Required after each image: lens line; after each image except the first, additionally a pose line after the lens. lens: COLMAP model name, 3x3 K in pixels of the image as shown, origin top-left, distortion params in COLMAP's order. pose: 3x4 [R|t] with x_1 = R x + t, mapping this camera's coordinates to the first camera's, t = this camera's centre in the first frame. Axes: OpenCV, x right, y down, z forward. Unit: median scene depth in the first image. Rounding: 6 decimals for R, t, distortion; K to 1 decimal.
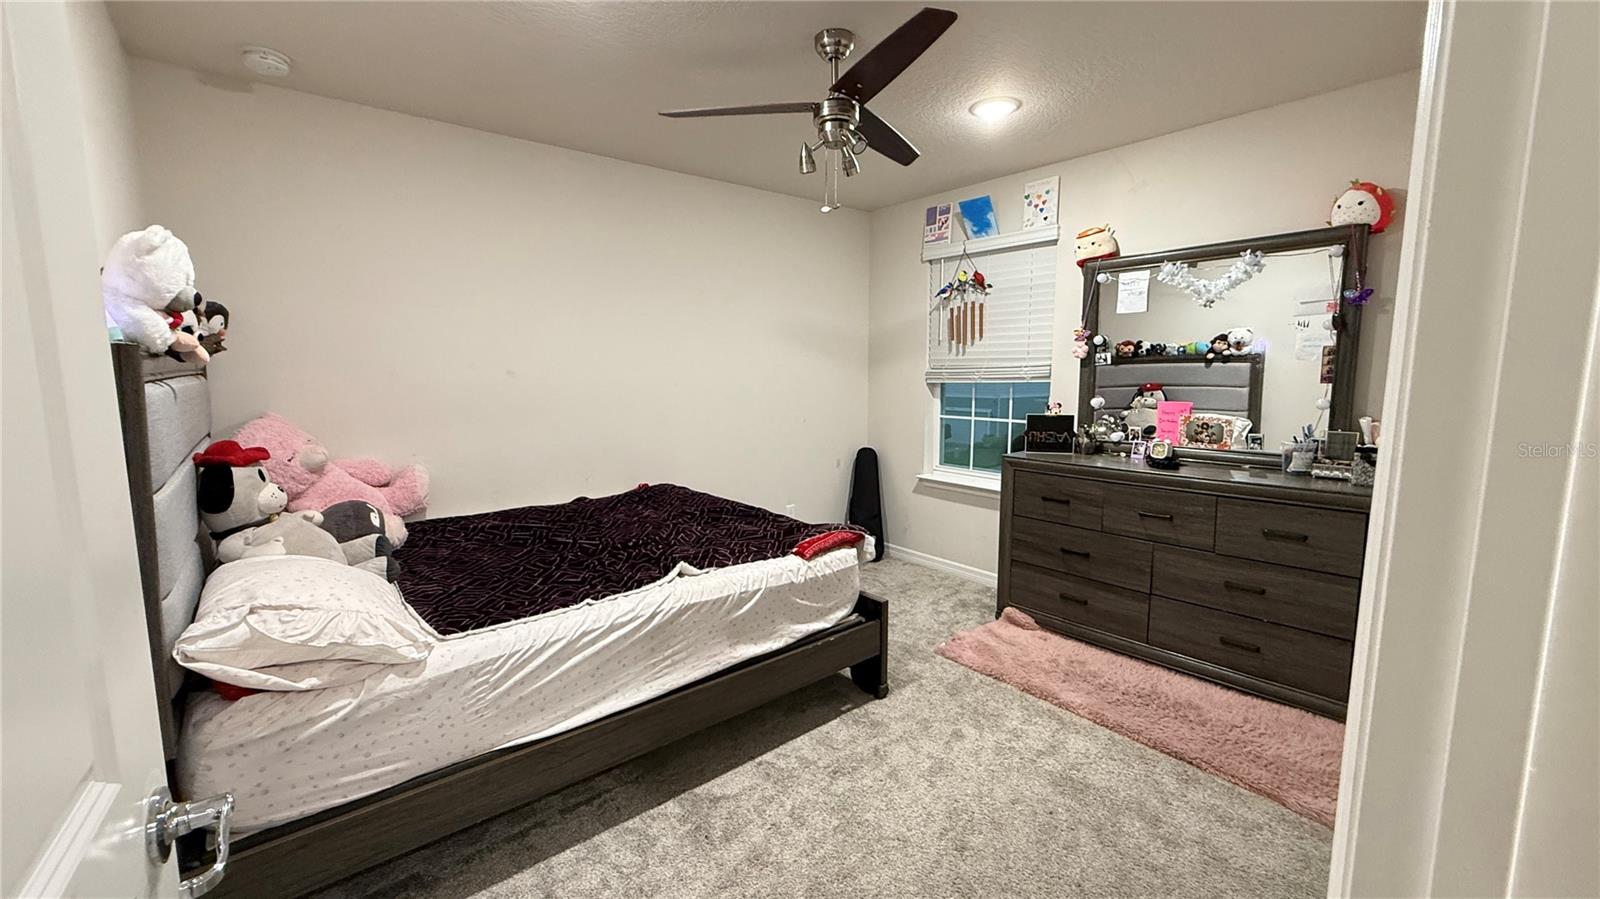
lens RADIAL K [[637.8, 0, 795.1], [0, 637.8, 447.4], [0, 0, 1]] dist [0.001648, 0.000374]
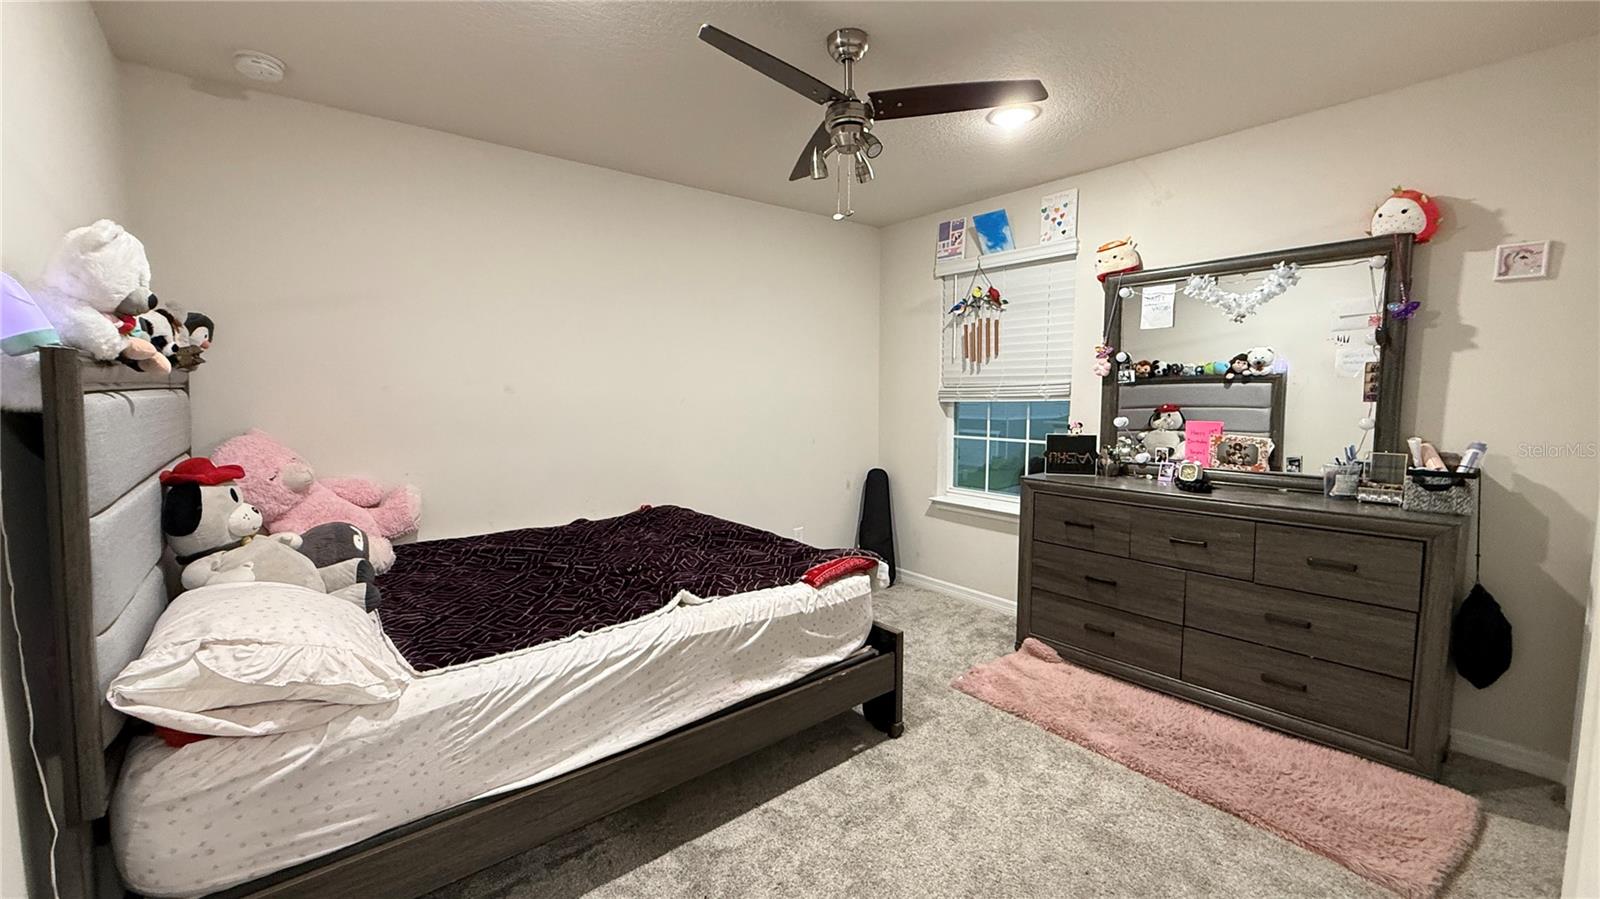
lens RADIAL K [[637.8, 0, 796.6], [0, 637.8, 445.7], [0, 0, 1]] dist [0.001648, 0.000374]
pose [[0.999953, 0.003520, -0.009073, -0.003742], [-0.003844, 0.999344, -0.036011, 0.001664], [0.008940, 0.036044, 0.999310, 0.060858]]
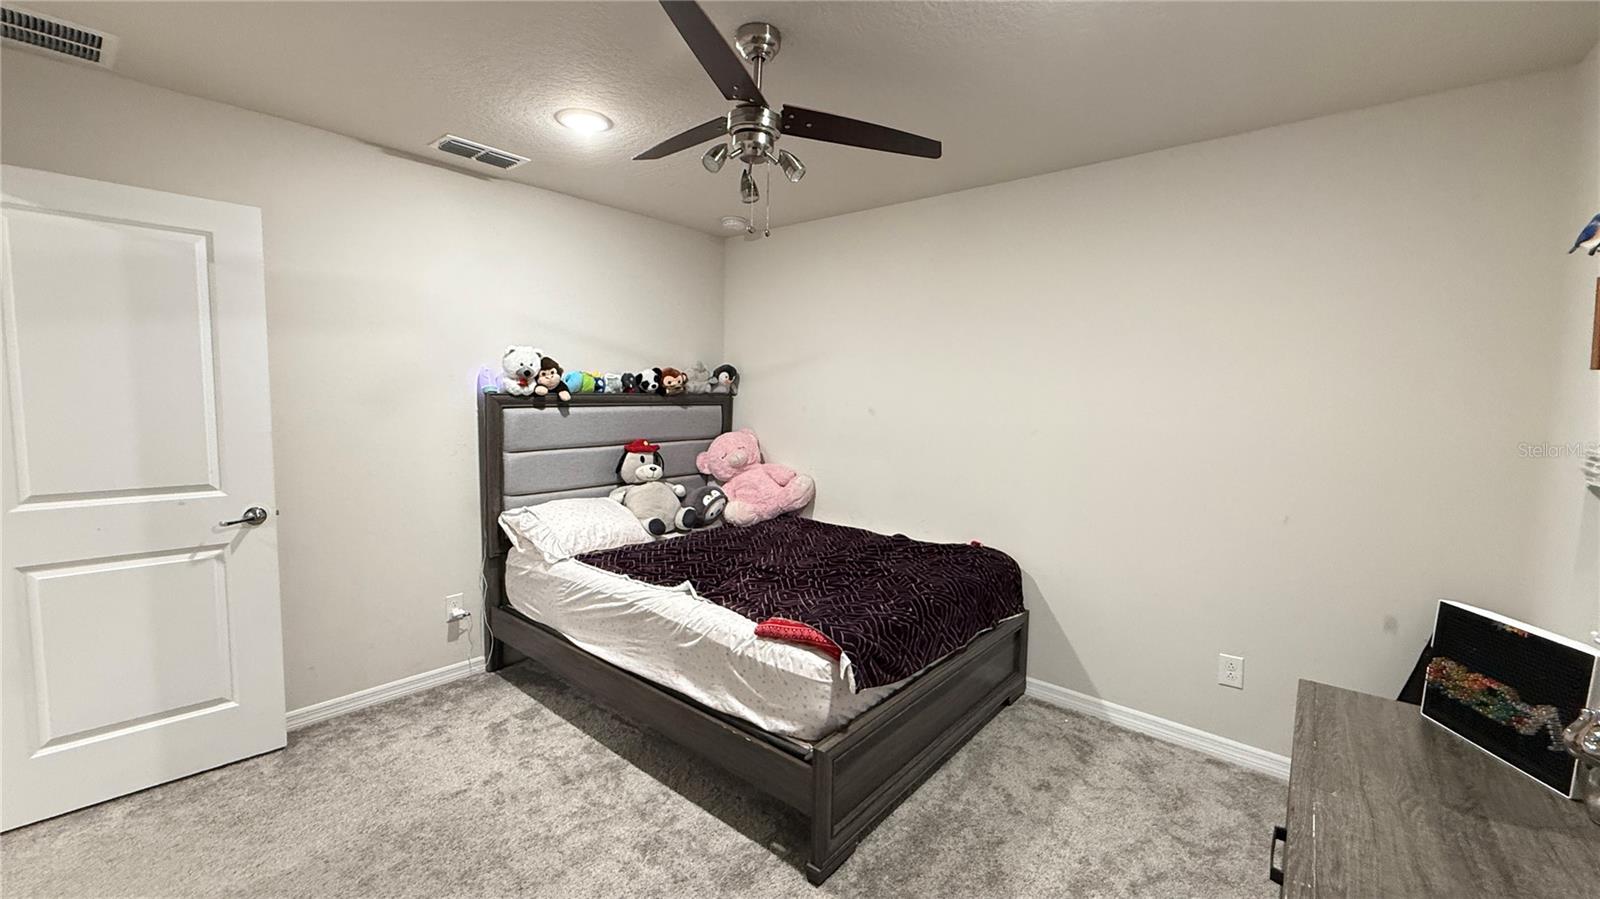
lens RADIAL K [[637.8, 0, 798.8], [0, 637.8, 443.8], [0, 0, 1]] dist [0.001648, 0.000374]
pose [[0.184797, 0.089336, -0.978708, 0.921002], [-0.144097, 0.987560, 0.062936, -0.156891], [0.972155, 0.129398, 0.195371, 0.913631]]
